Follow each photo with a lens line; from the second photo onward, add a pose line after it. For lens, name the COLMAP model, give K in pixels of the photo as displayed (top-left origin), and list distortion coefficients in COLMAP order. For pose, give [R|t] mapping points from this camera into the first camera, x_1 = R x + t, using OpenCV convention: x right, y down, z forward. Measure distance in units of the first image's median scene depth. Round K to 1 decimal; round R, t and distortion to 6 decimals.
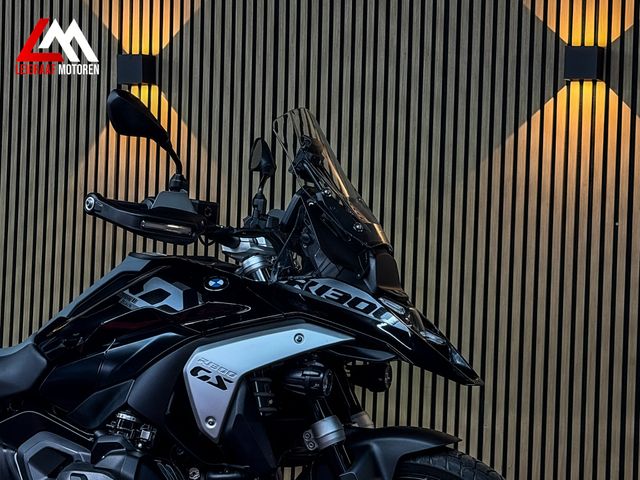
lens RADIAL K [[1457.5, 0, 320.0], [0, 1457.5, 240.0], [0, 0, 1]] dist [0.138250, 0.770835]
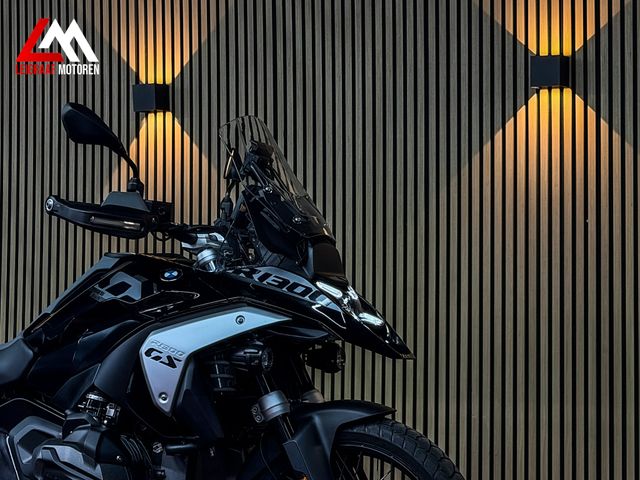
lens RADIAL K [[1436.2, 0, 320.0], [0, 1436.2, 240.0], [0, 0, 1]] dist [0.205524, 0.212529]
pose [[0.996007, -0.033578, -0.082714, 0.132082], [0.031129, 0.999043, -0.030724, 0.040208], [0.083667, 0.028026, 0.996100, -0.082859]]
